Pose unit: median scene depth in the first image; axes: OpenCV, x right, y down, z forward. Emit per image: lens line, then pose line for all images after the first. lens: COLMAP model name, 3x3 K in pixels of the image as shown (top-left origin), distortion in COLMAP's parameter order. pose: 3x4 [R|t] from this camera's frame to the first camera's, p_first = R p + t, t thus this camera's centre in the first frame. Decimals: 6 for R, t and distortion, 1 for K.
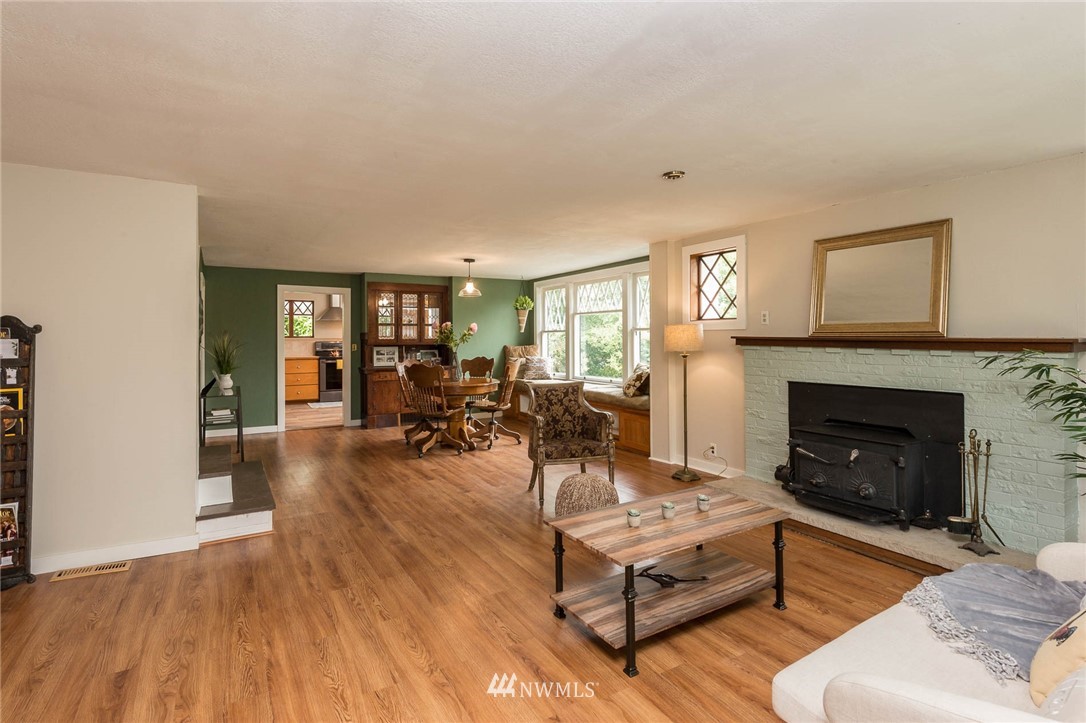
lens RADIAL K [[514.2, 0, 544.6], [0, 514.2, 339.0], [0, 0, 1]] dist [0.000486, 0.000009]
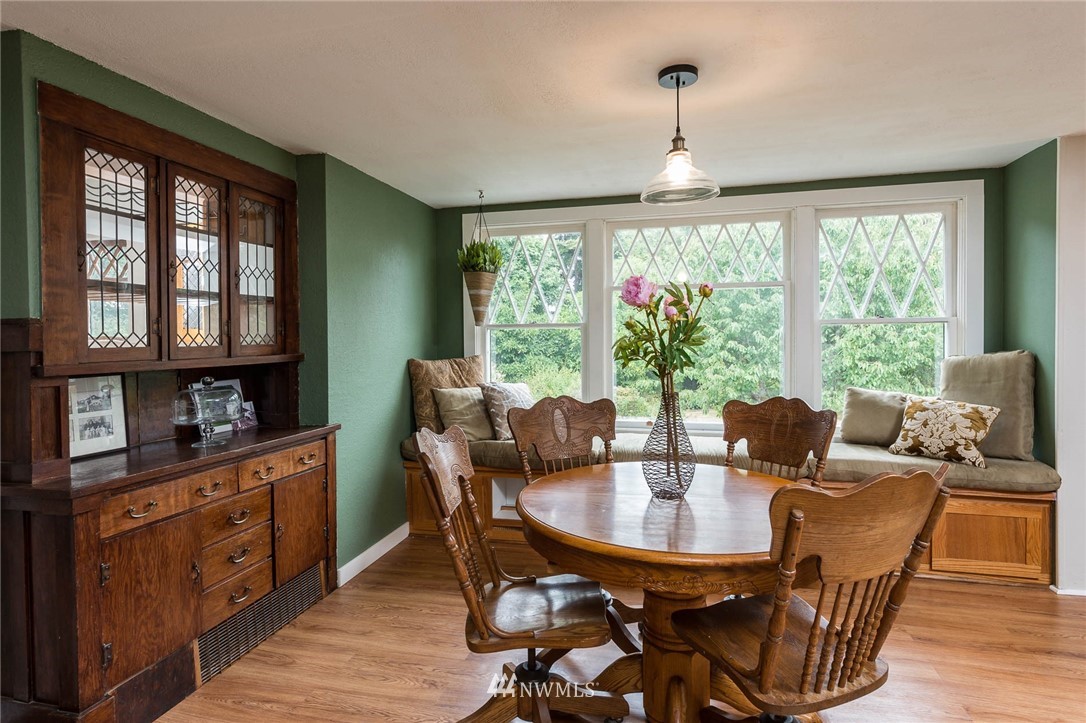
lens RADIAL K [[565.4, 0, 537.6], [0, 565.4, 344.4], [0, 0, 1]] dist [0.001323, -0.000195]
pose [[0.726655, -0.009437, 0.686937, -0.335168], [0.006067, 0.999955, 0.007319, -0.002153], [-0.686975, -0.001151, 0.726680, 0.649055]]
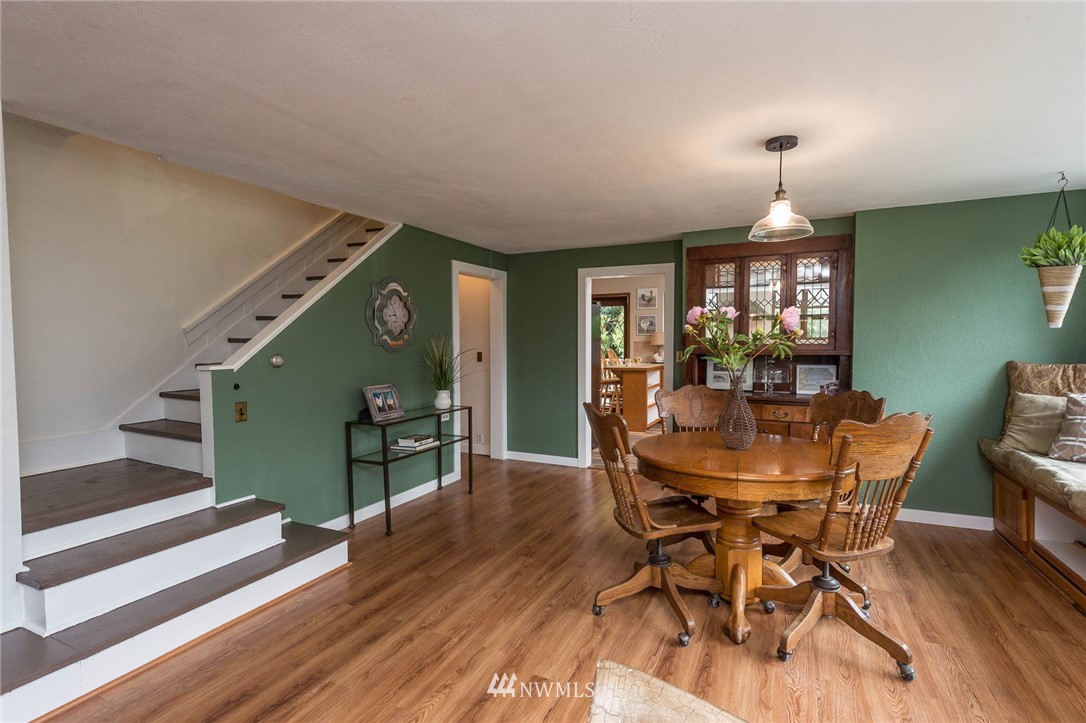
lens RADIAL K [[509.8, 0, 543.0], [0, 509.8, 361.5], [0, 0, 1]] dist [0.001130, 0.000147]
pose [[0.535304, 0.036846, -0.843856, 0.069762], [-0.003278, 0.999131, 0.041547, -0.003210], [0.844653, -0.019475, 0.534960, 0.504286]]
